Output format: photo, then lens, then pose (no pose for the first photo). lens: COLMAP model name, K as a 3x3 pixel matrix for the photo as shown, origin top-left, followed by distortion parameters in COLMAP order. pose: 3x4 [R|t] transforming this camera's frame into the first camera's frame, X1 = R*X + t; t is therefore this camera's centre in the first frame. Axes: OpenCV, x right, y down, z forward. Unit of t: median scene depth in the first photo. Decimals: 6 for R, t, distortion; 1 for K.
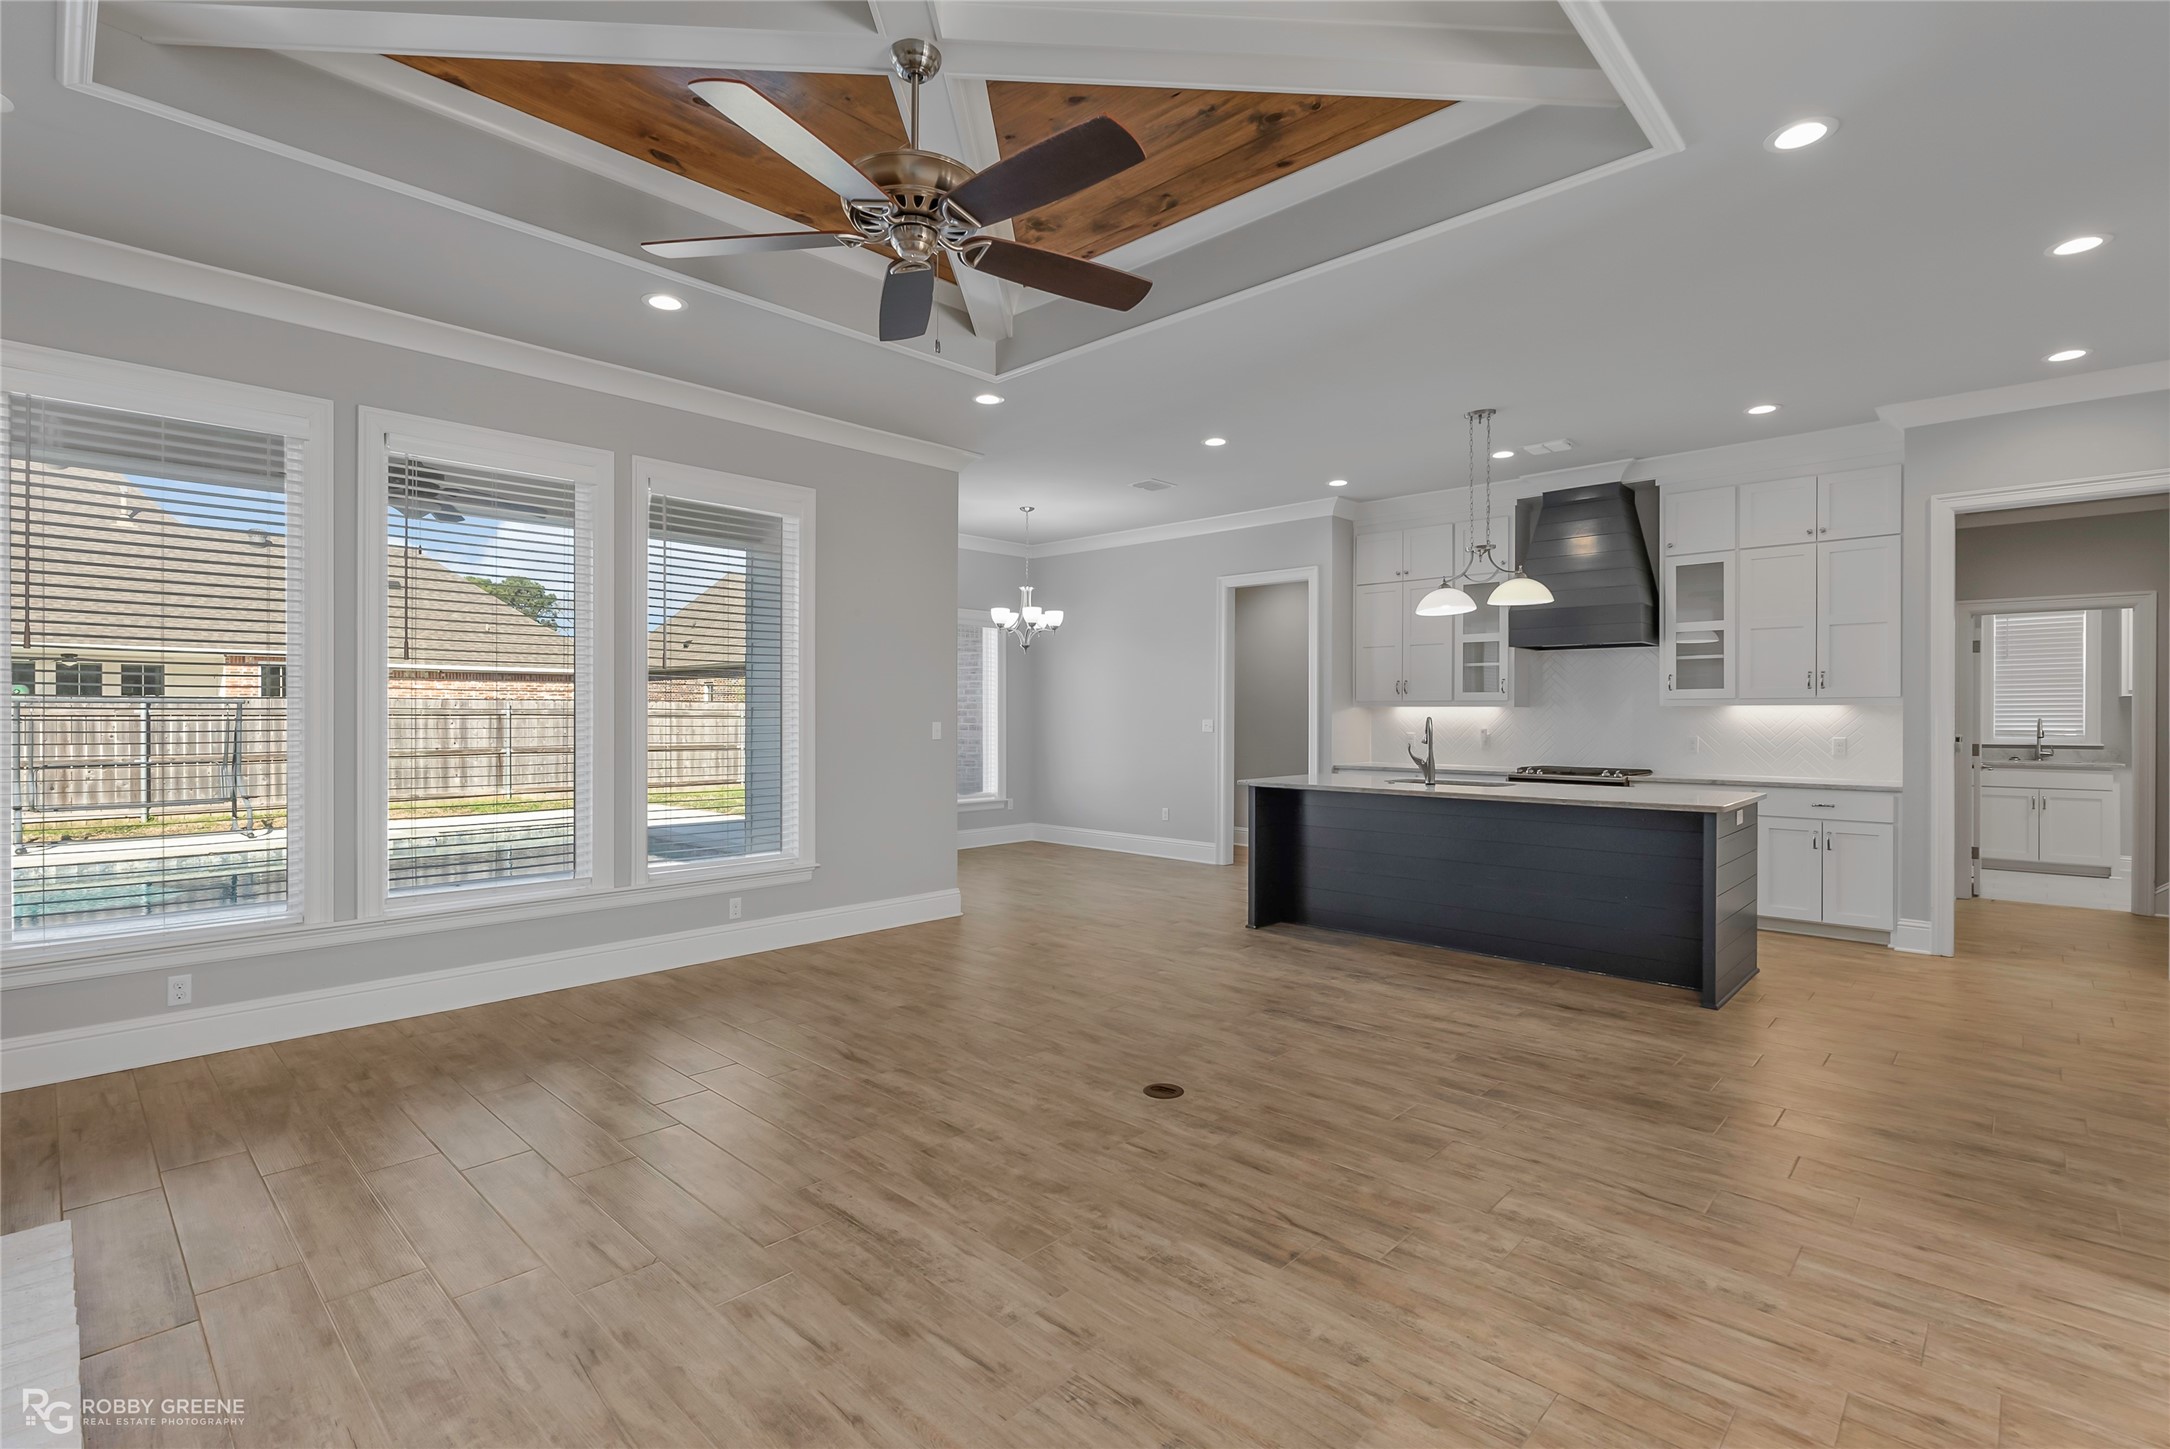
lens RADIAL K [[999.4, 0, 1091.0], [0, 999.4, 716.4], [0, 0, 1]] dist [-0.008029, 0.001488]
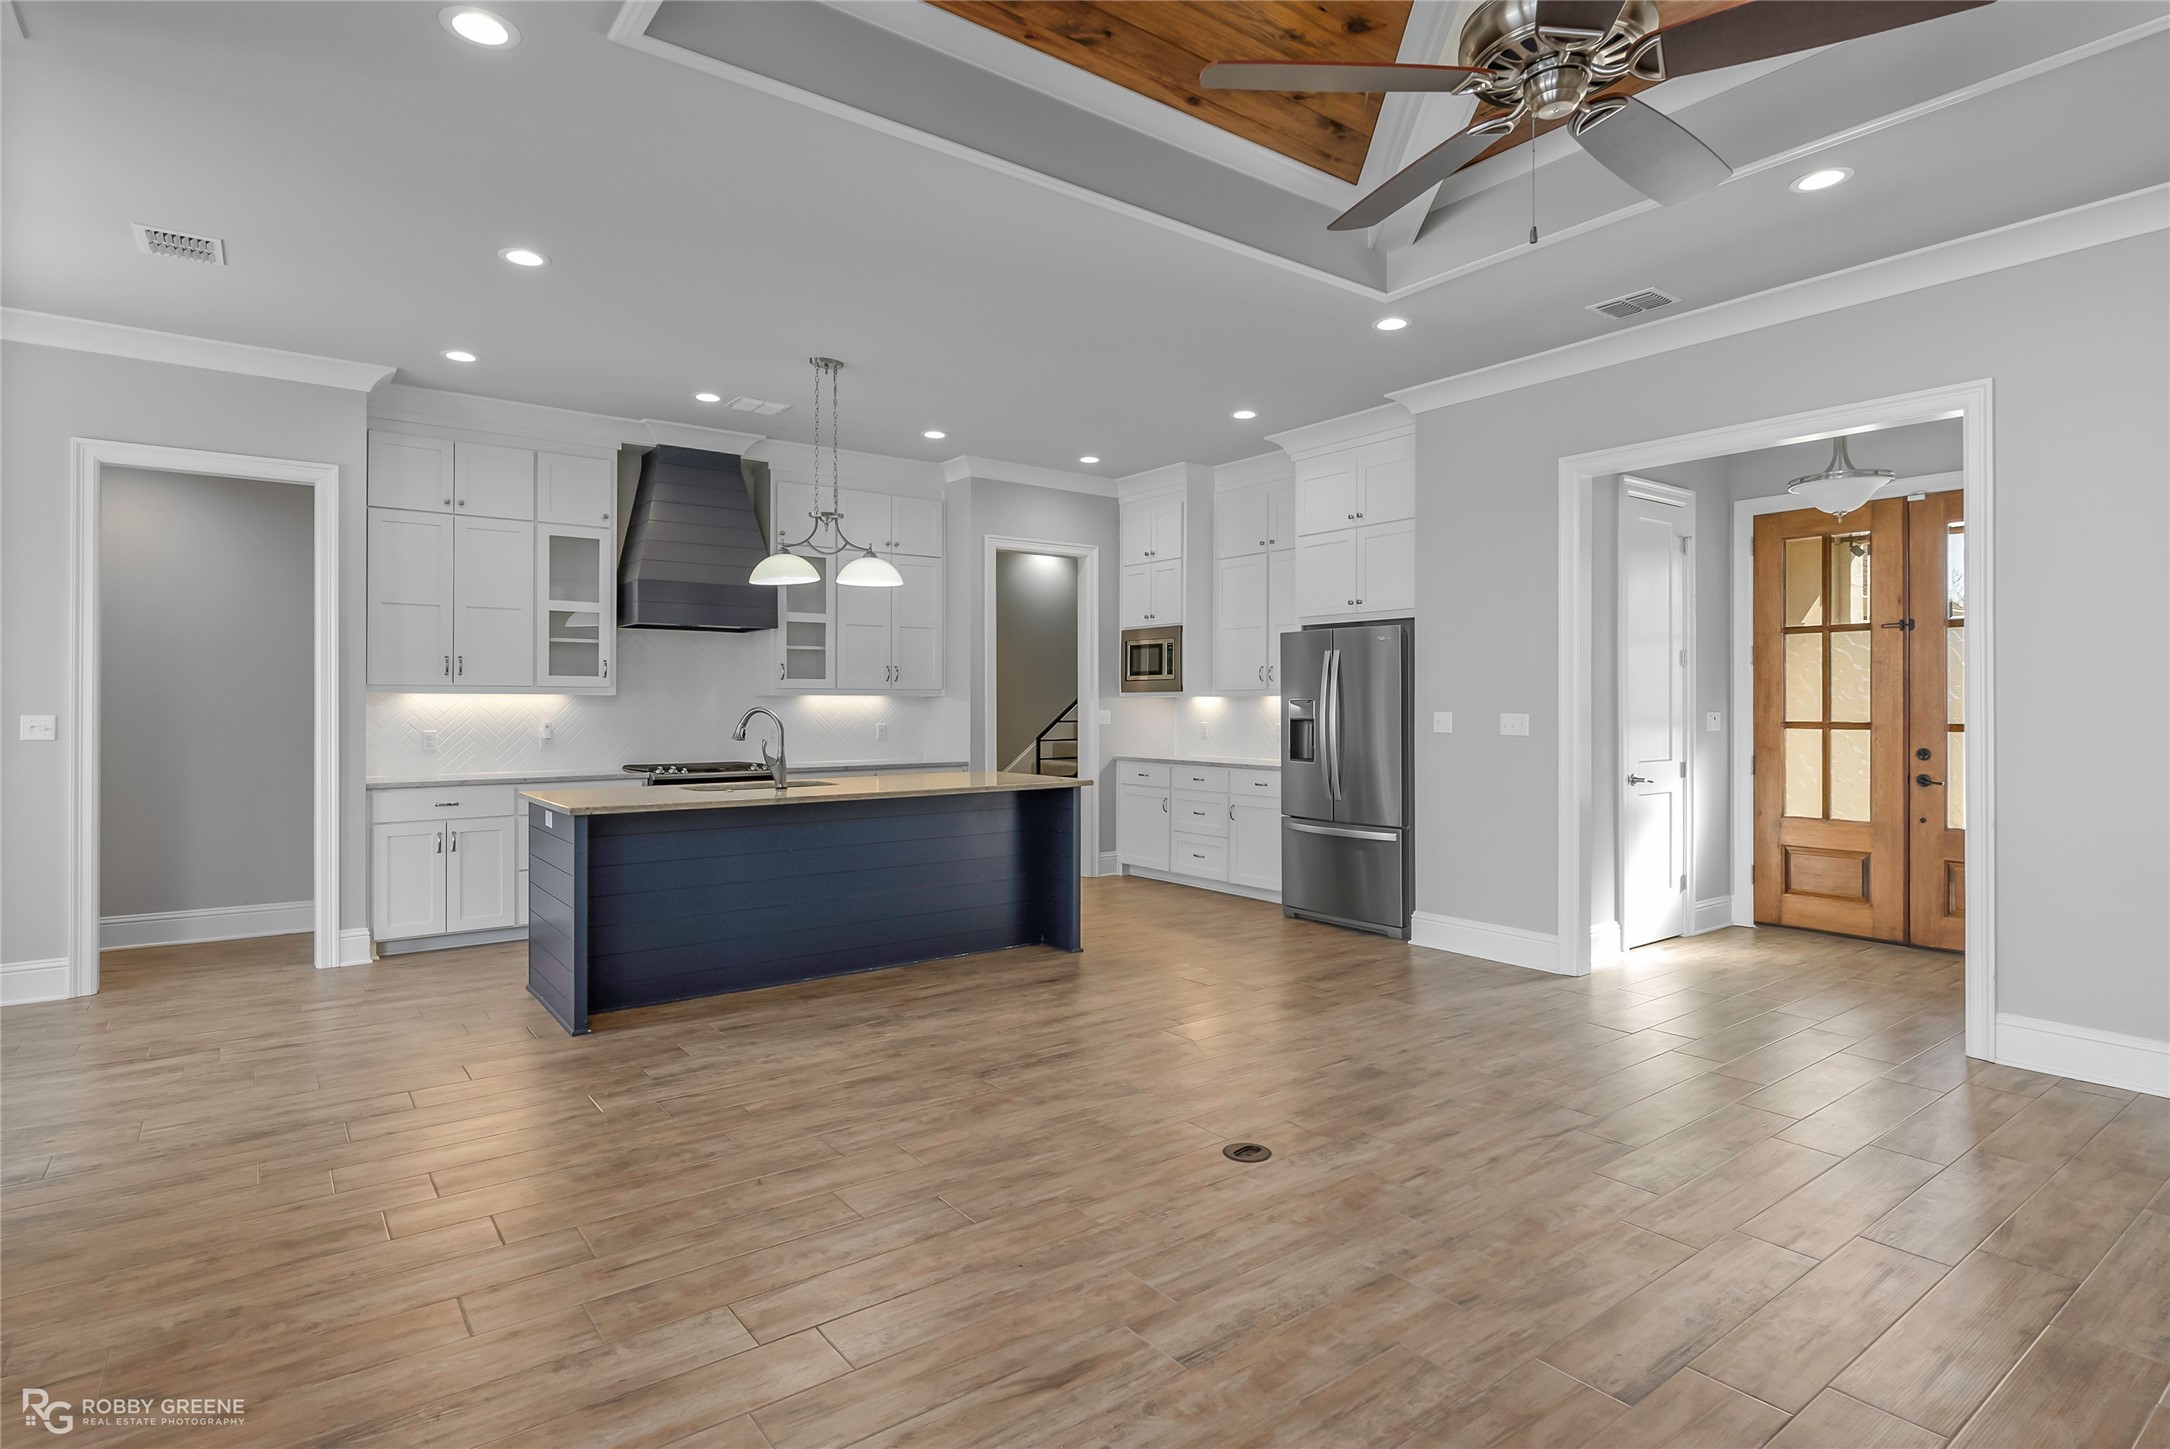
lens RADIAL K [[1116.6, 0, 1093.3], [0, 1116.6, 704.4], [0, 0, 1]] dist [-0.003497, 0.000536]
pose [[0.163314, -0.001727, 0.986573, -0.759882], [0.003186, 0.999994, 0.001223, -0.002800], [-0.986569, 0.002943, 0.163319, 0.846657]]
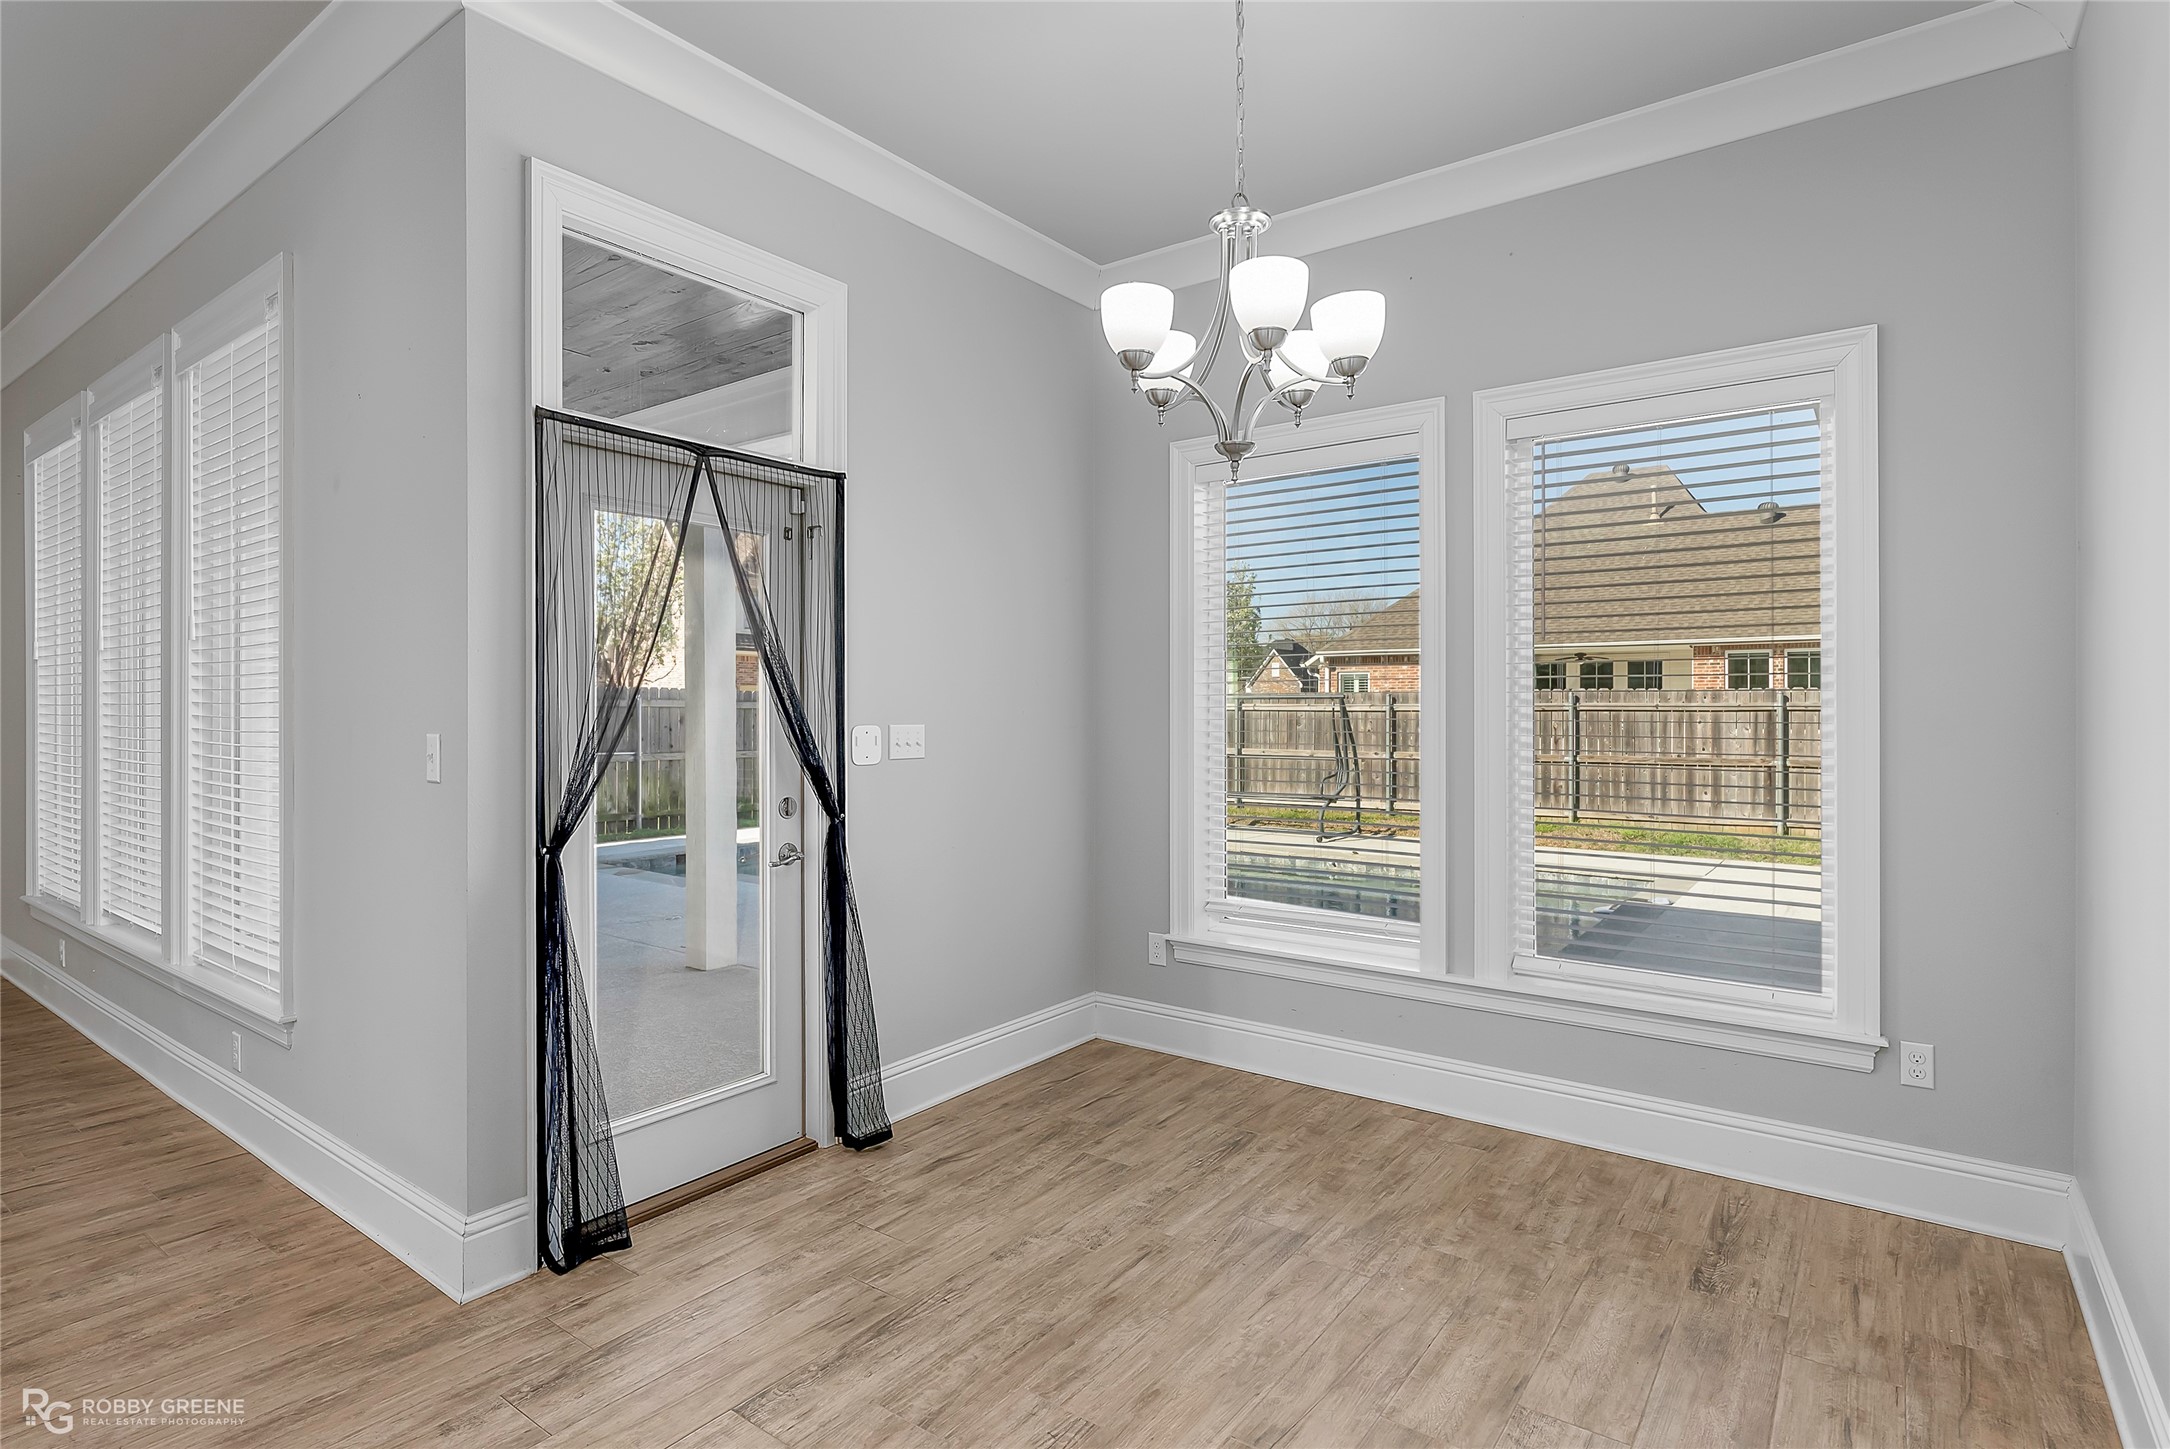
lens RADIAL K [[1091.8, 0, 1084.0], [0, 1091.8, 663.1], [0, 0, 1]] dist [-0.000924, 0.000266]
pose [[0.114278, -0.041662, -0.992575, 0.444027], [-0.003432, 0.999098, -0.042331, -0.007650], [0.993443, 0.008244, 0.114032, 1.897000]]
